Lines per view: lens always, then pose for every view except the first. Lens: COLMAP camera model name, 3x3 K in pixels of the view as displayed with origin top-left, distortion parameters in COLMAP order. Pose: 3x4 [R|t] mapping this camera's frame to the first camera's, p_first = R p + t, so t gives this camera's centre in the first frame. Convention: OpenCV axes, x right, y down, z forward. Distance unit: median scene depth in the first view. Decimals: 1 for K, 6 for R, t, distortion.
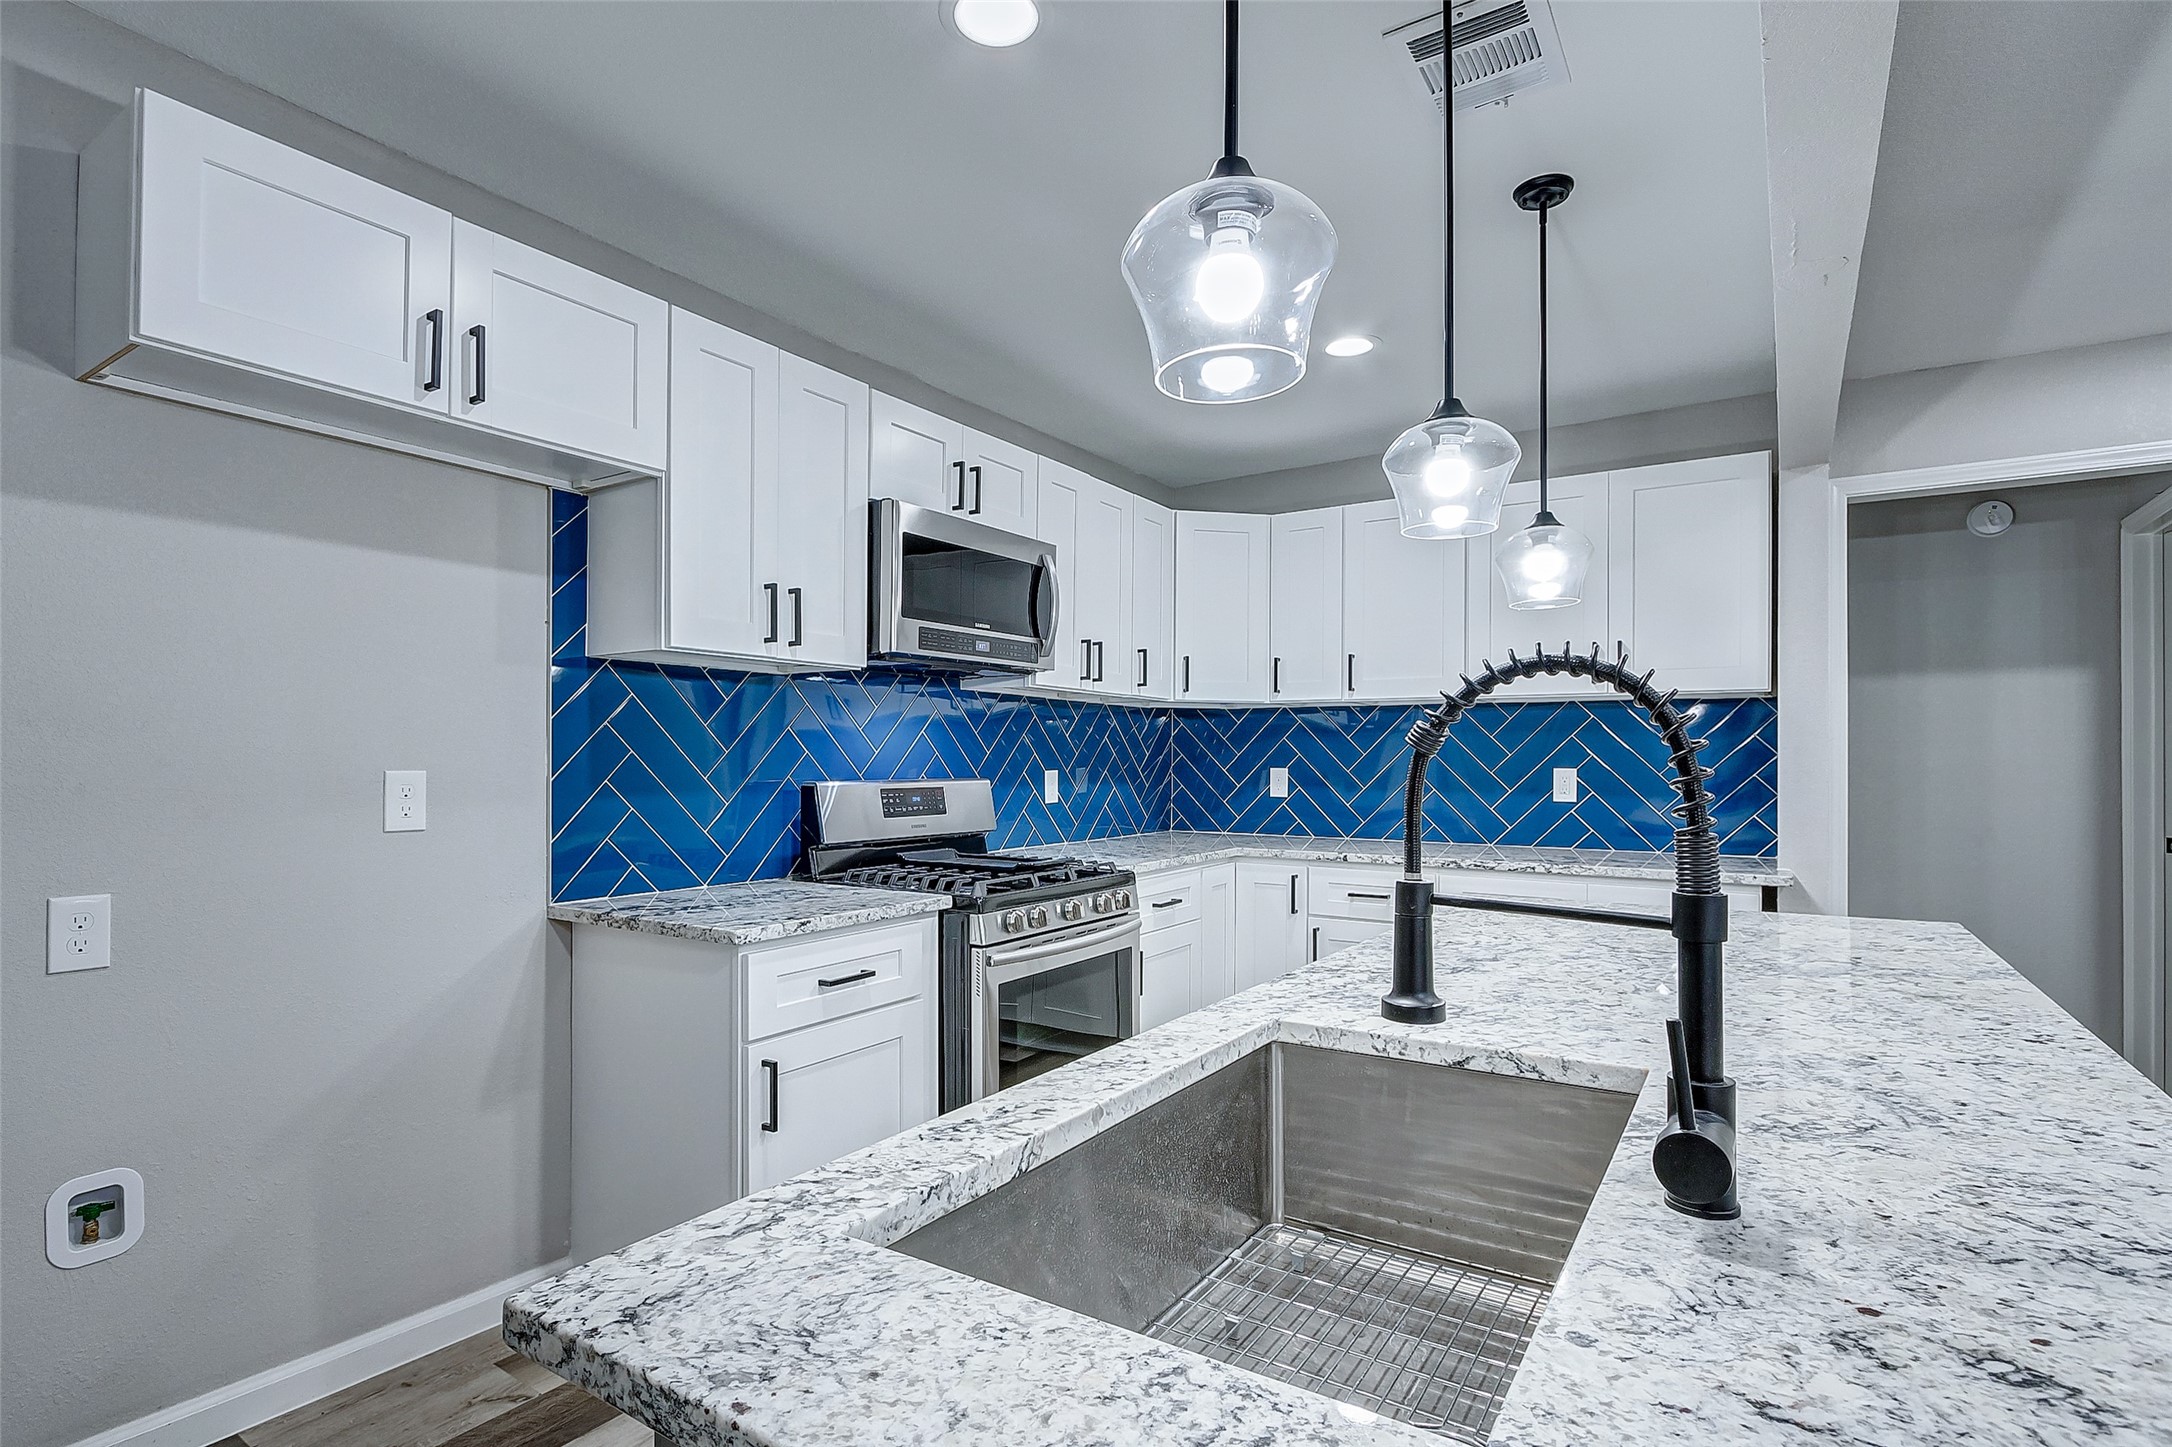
lens RADIAL K [[1095.8, 0, 1070.6], [0, 1095.8, 754.9], [0, 0, 1]] dist [-0.001427, -0.000008]
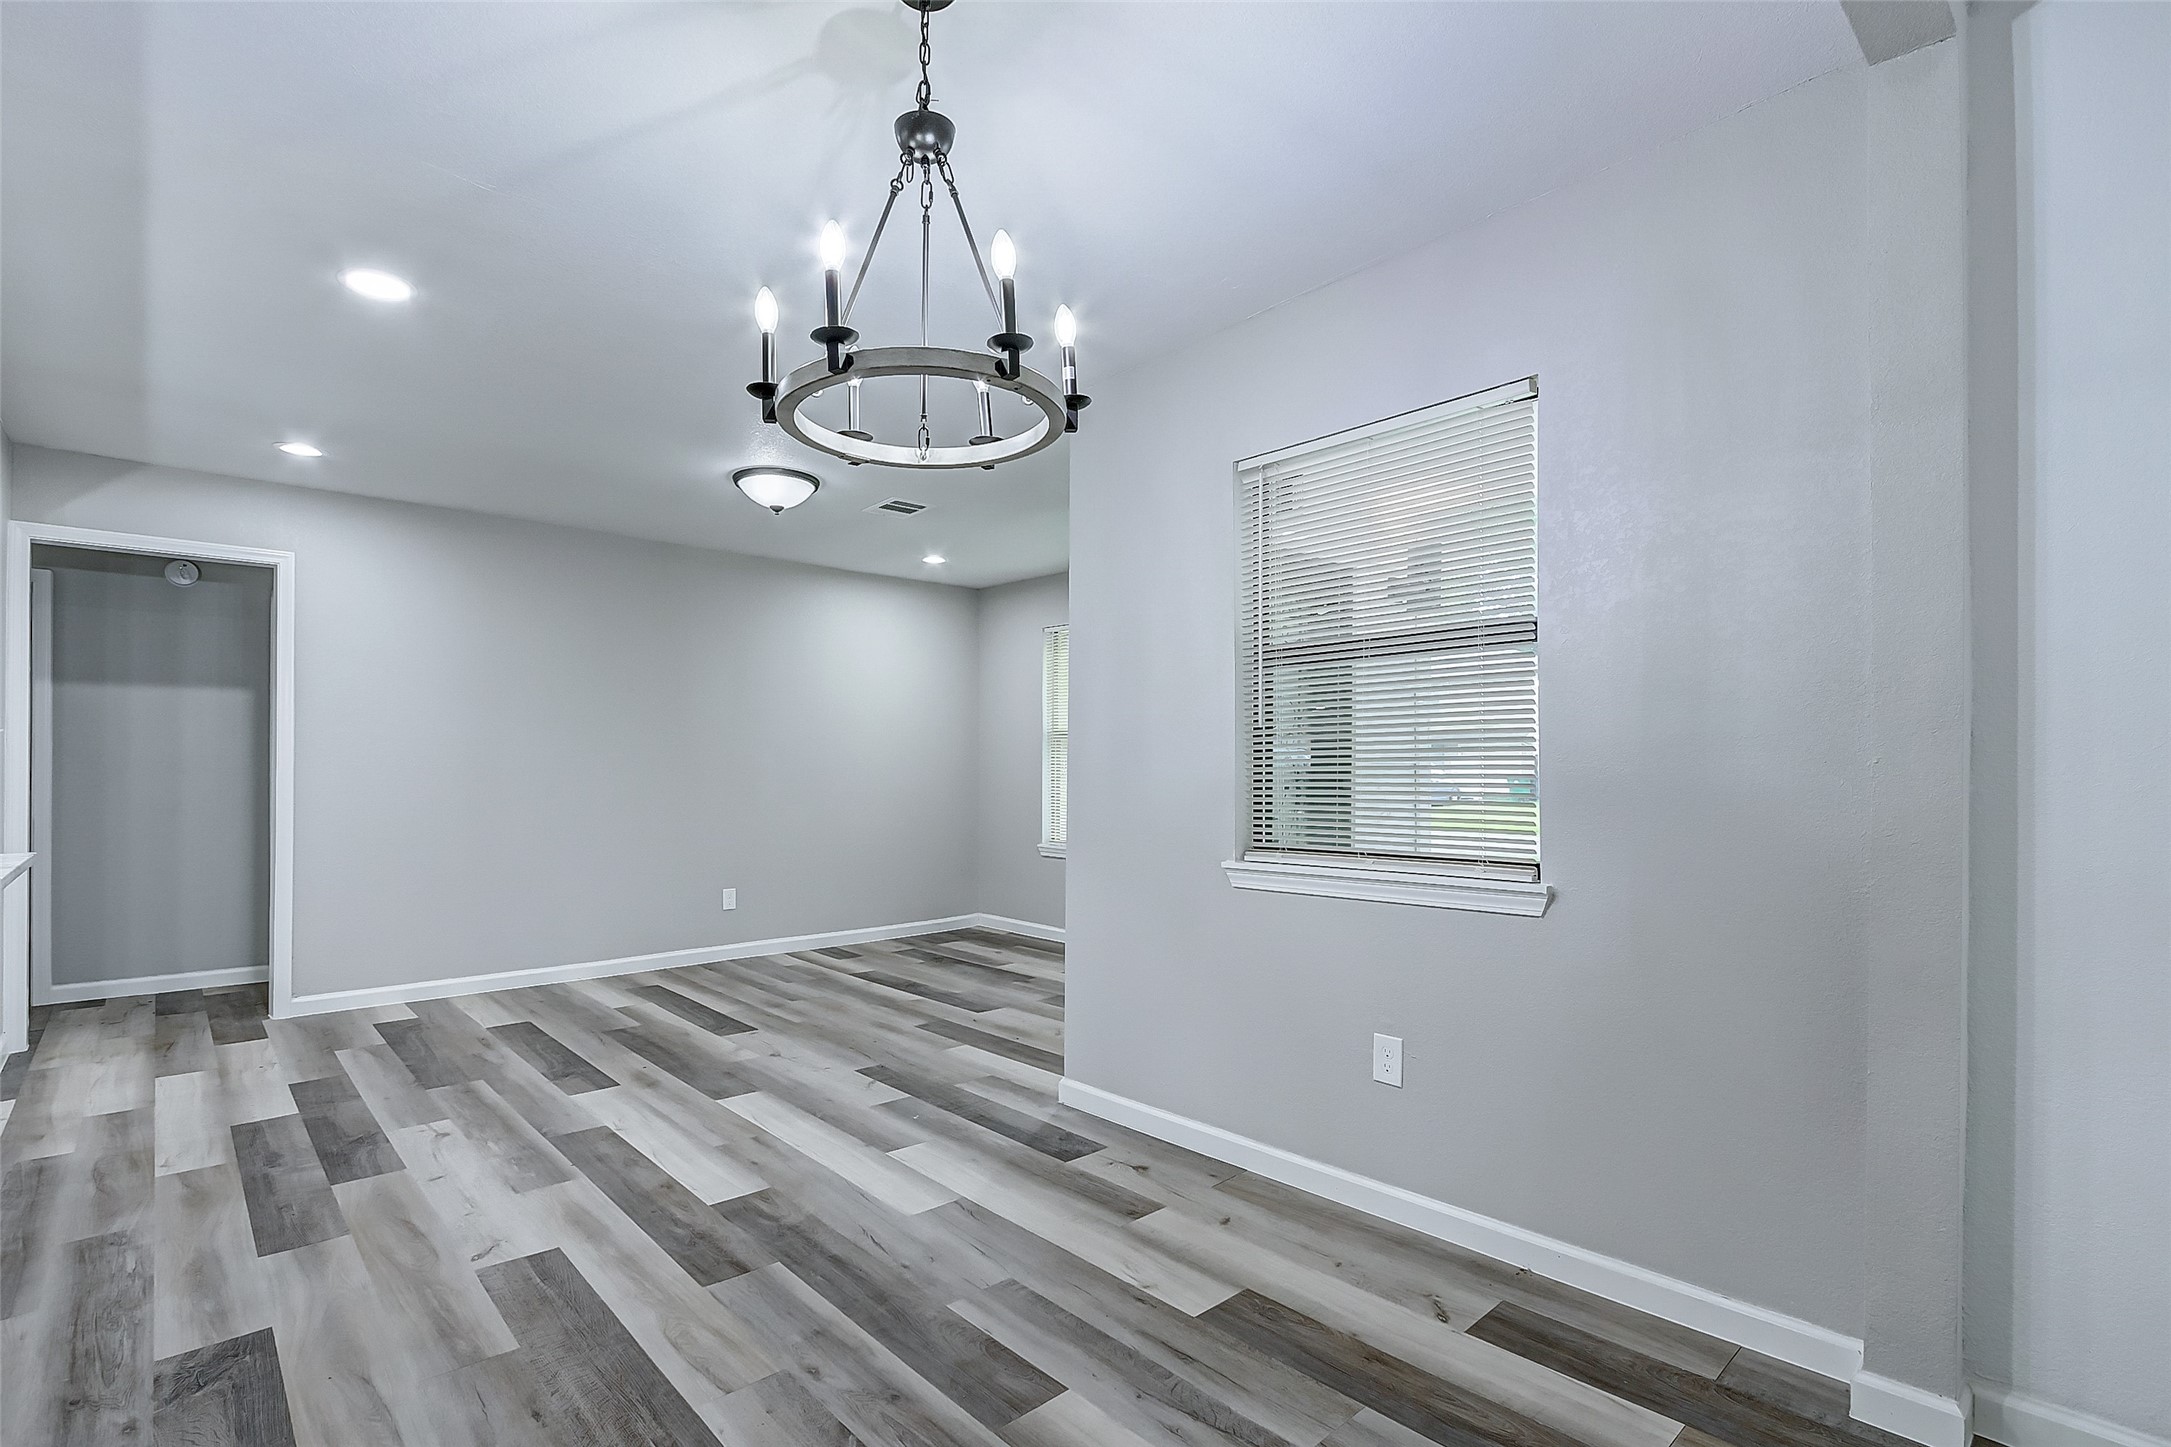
lens RADIAL K [[1005.1, 0, 1079.1], [0, 1005.1, 763.7], [0, 0, 1]] dist [-0.000561, -0.001126]
pose [[0.237322, 0.000344, 0.971431, -0.128215], [-0.003525, 0.999994, 0.000507, 0.018857], [-0.971425, -0.003545, 0.237322, -0.475313]]
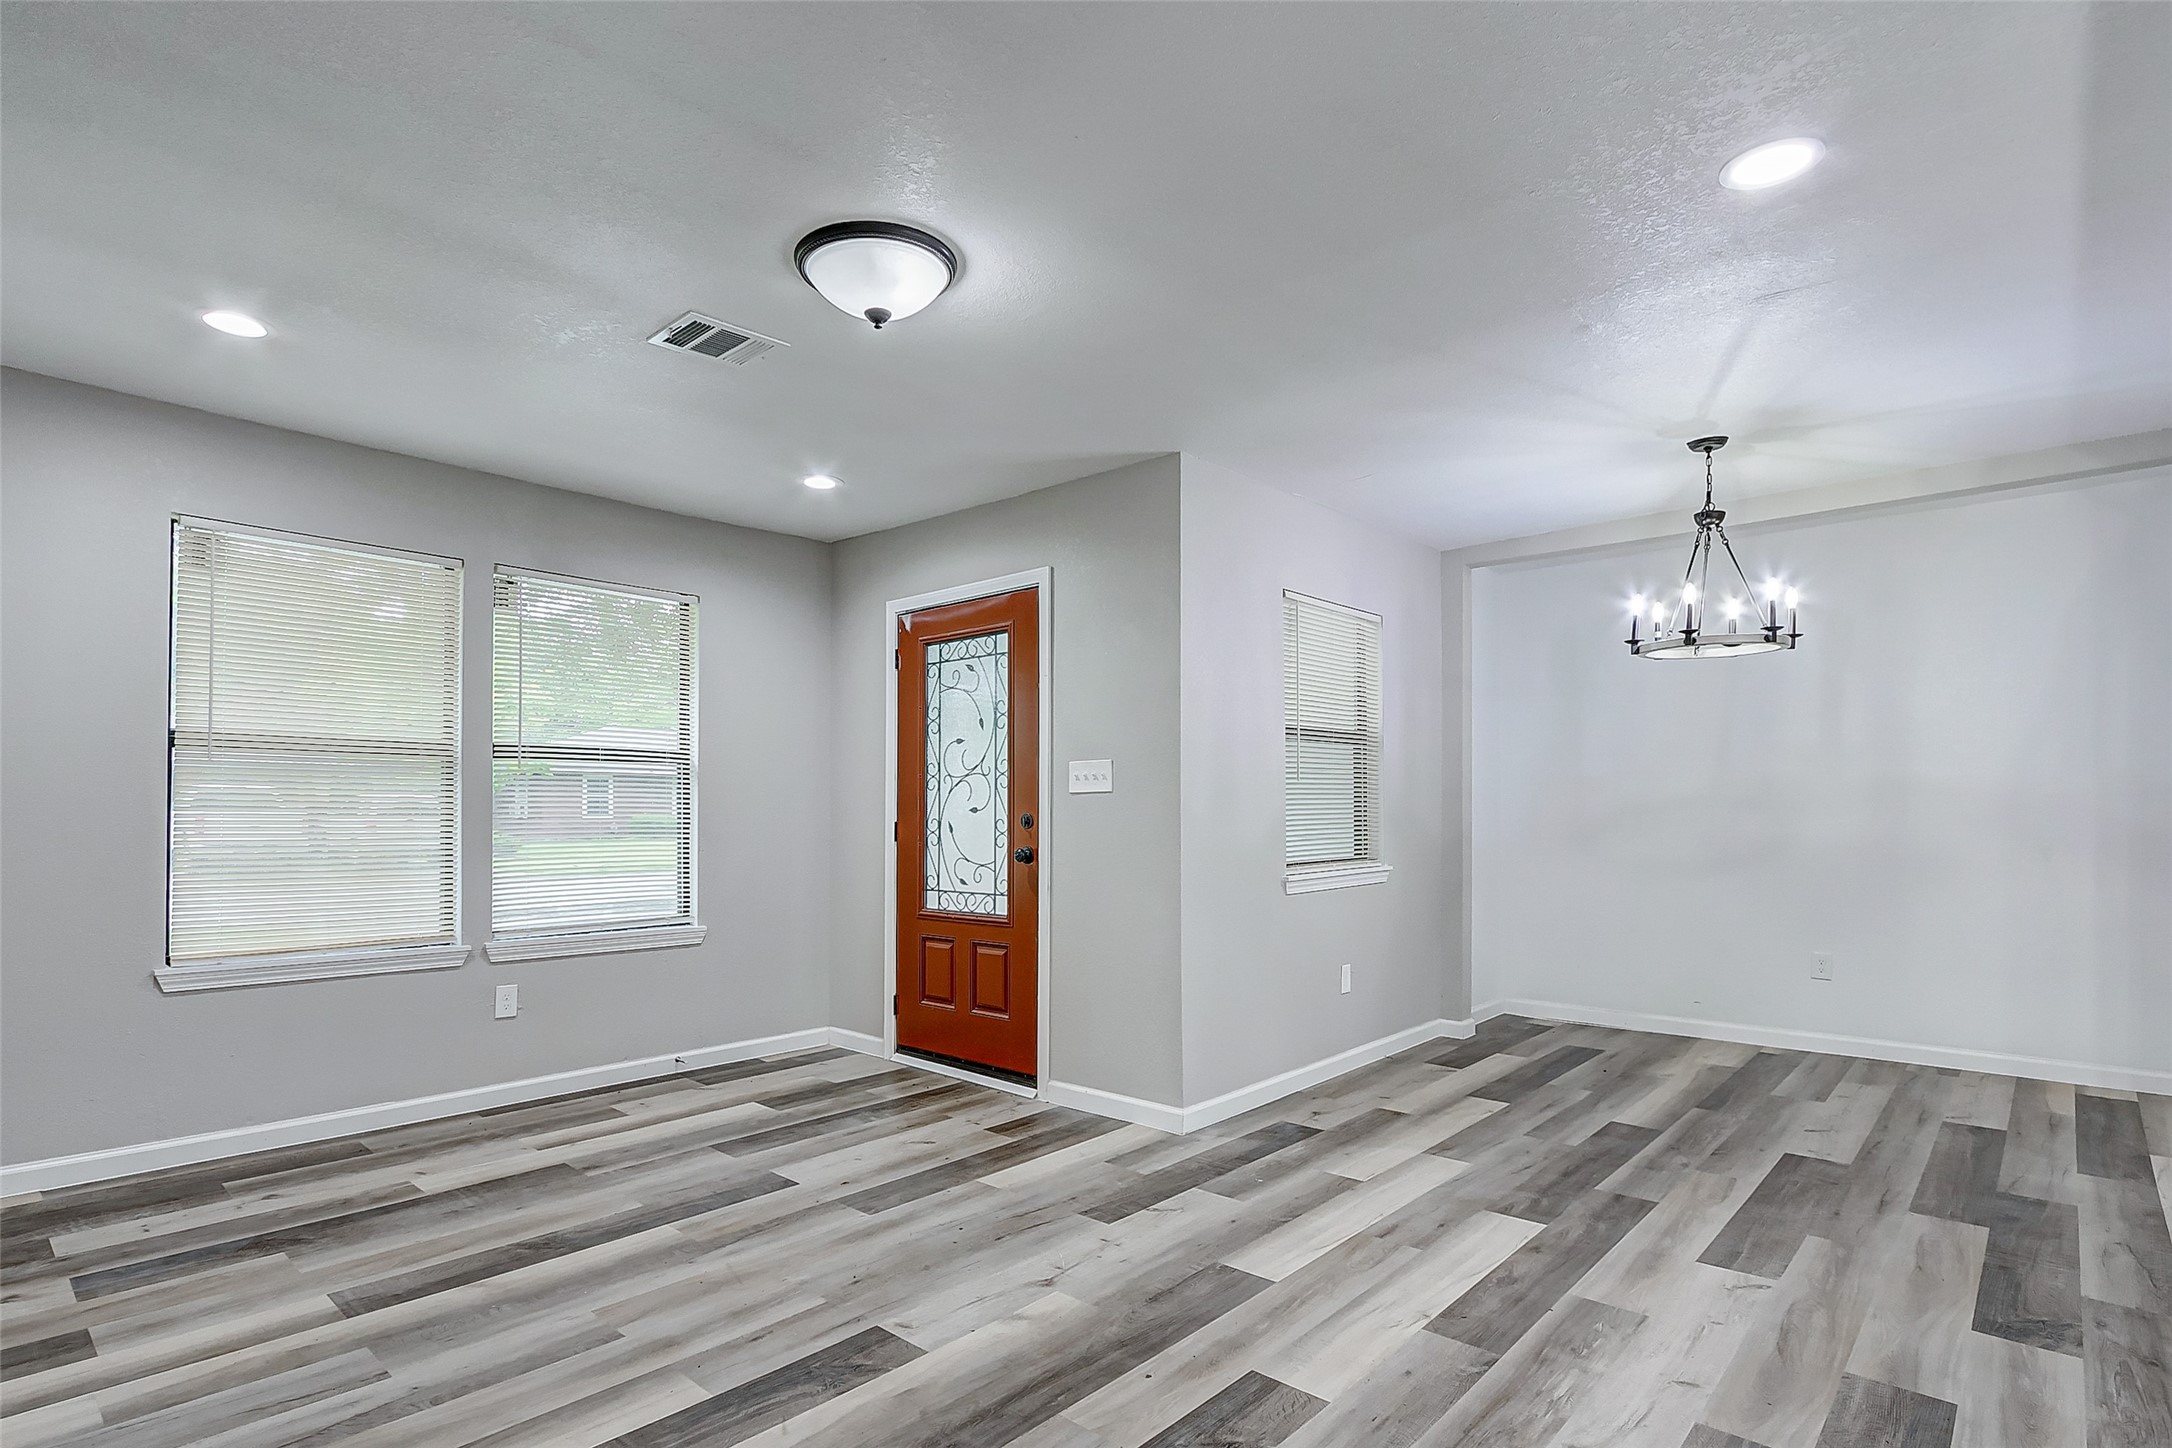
lens RADIAL K [[1087.4, 0, 1027.5], [0, 1087.4, 809.4], [0, 0, 1]] dist [-0.009161, 0.000520]
pose [[-0.984504, -0.005084, 0.175291, 0.879750], [-0.005289, 0.999986, -0.000707, 0.025775], [-0.175285, -0.001623, -0.984516, 1.015617]]
